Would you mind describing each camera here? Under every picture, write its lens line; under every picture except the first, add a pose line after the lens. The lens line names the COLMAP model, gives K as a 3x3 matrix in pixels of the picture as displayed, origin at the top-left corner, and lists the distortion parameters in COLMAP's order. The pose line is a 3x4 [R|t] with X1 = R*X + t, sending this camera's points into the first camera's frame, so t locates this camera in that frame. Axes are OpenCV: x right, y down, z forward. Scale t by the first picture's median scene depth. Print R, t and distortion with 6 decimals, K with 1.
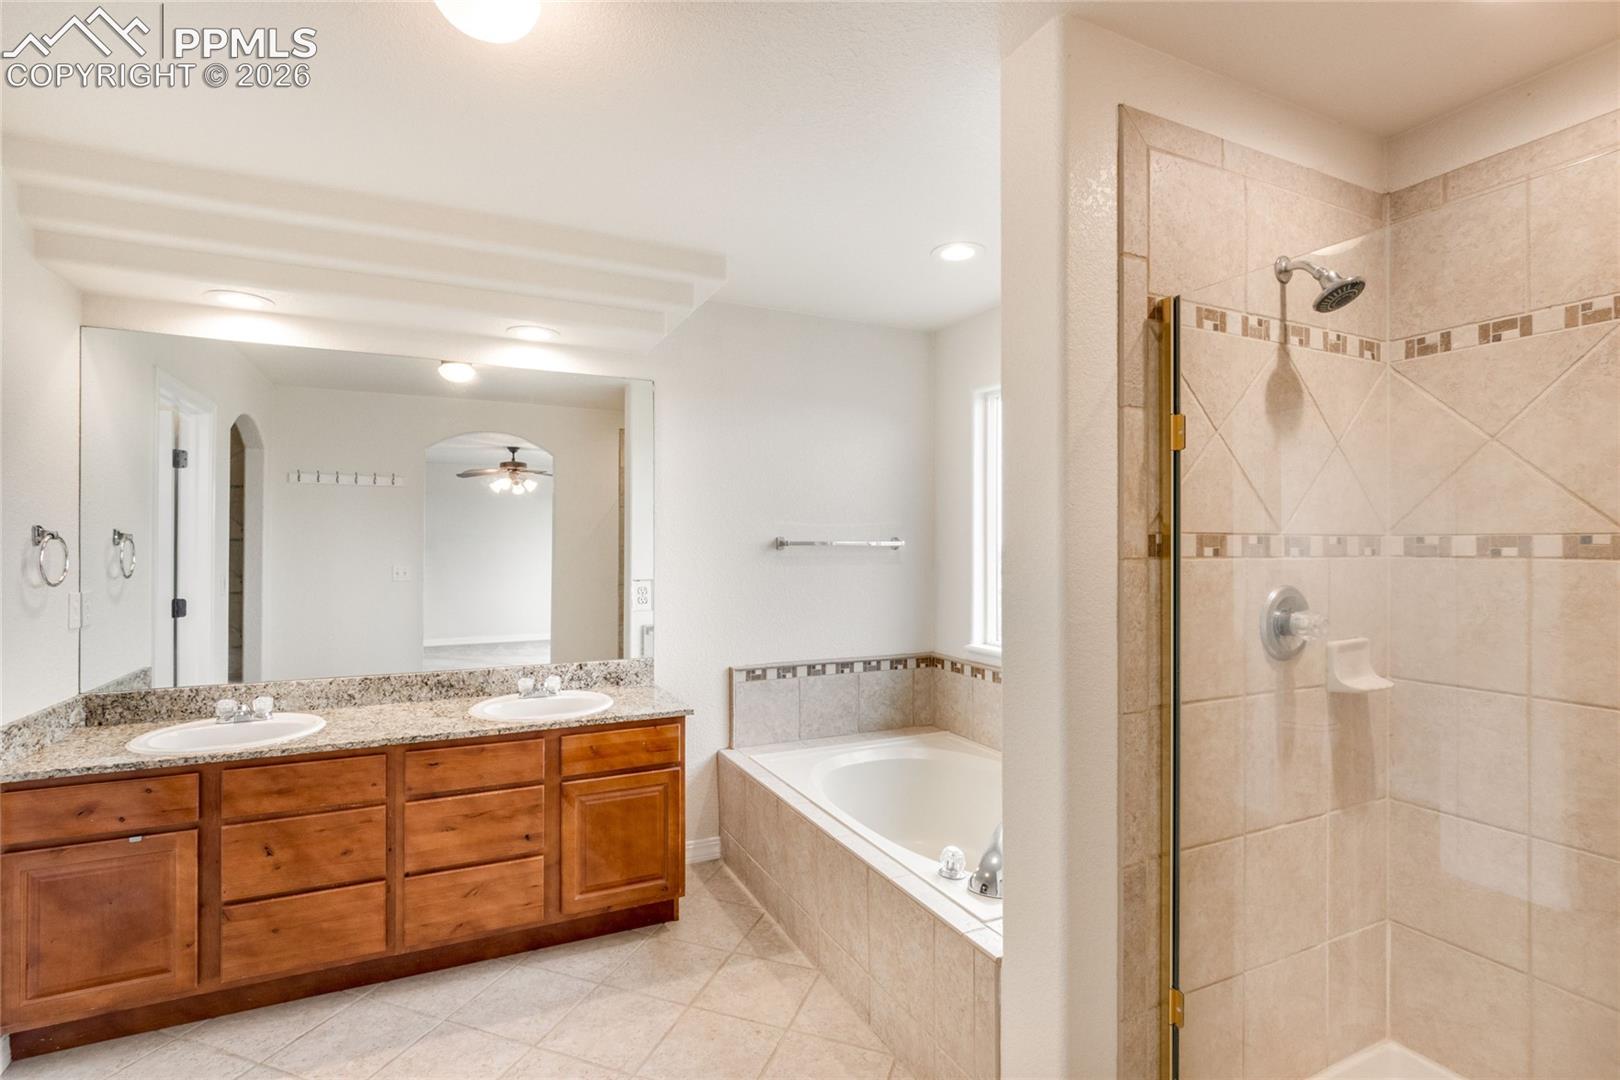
lens RADIAL K [[767.6, 0, 789.9], [0, 767.6, 535.7], [0, 0, 1]] dist [0.002003, 0.000000]
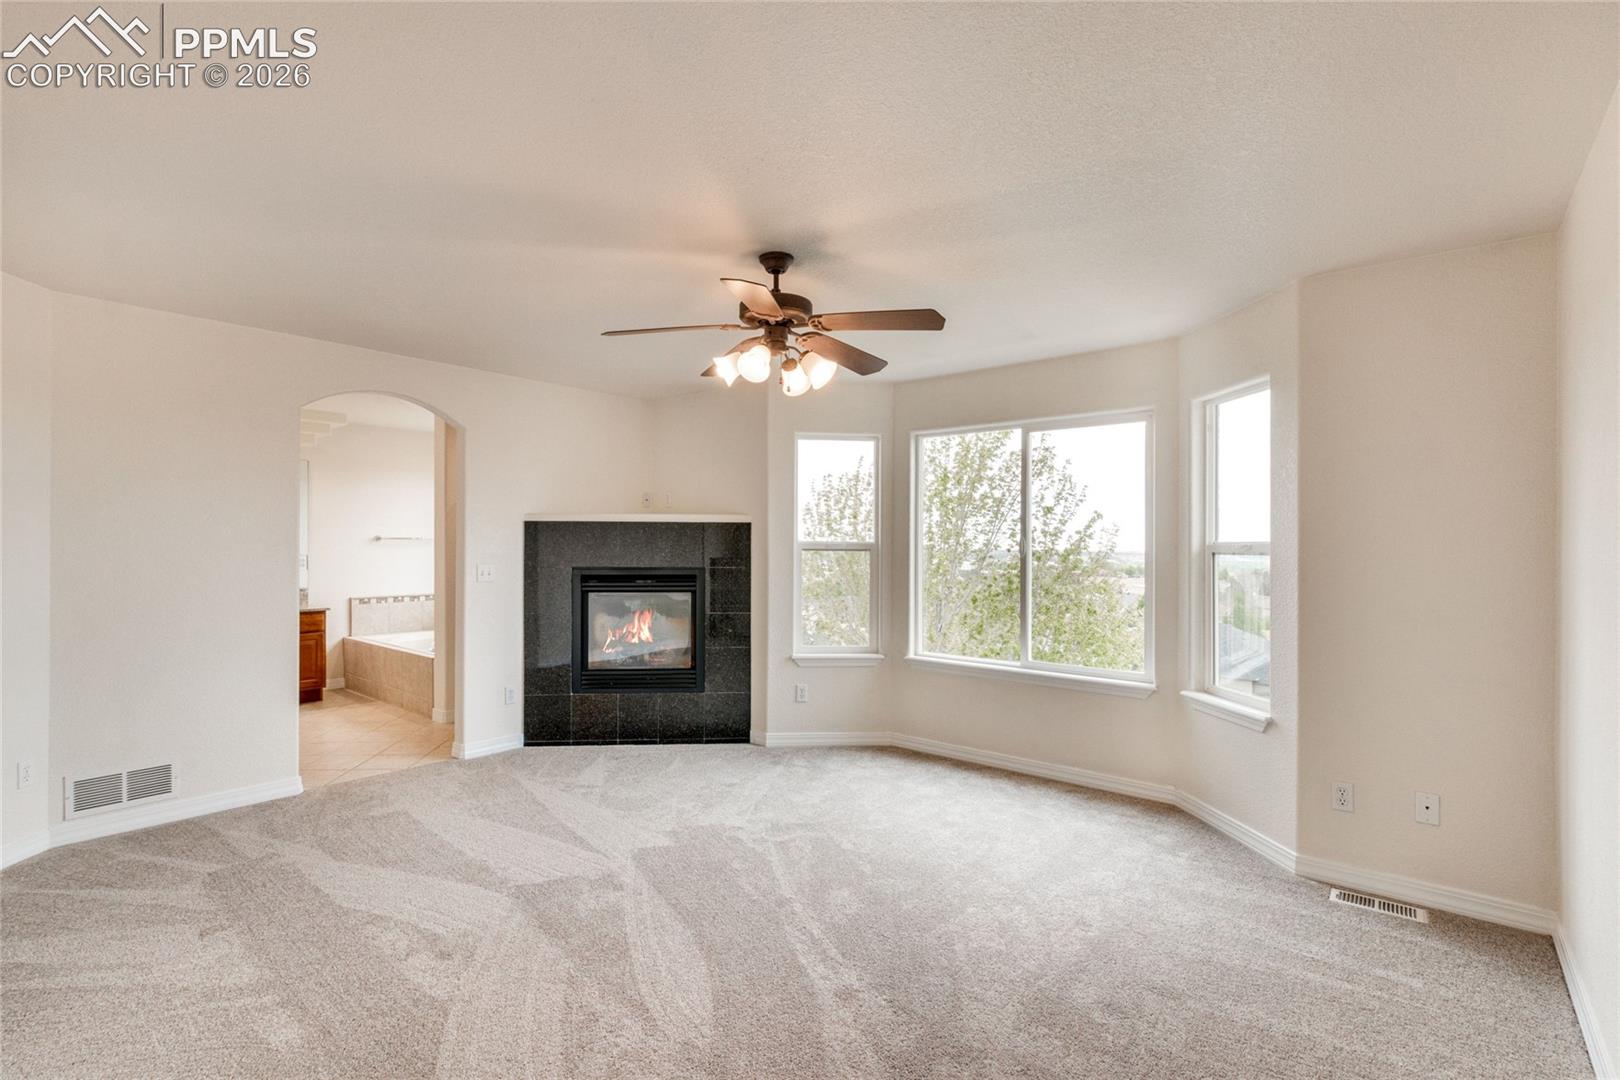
lens RADIAL K [[767.6, 0, 789.9], [0, 767.6, 535.7], [0, 0, 1]] dist [0.002003, 0.000000]
pose [[0.915411, -0.001582, 0.402517, 0.179676], [0.002100, 0.999997, -0.000846, 0.007128], [-0.402515, 0.001619, 0.915412, -1.422374]]
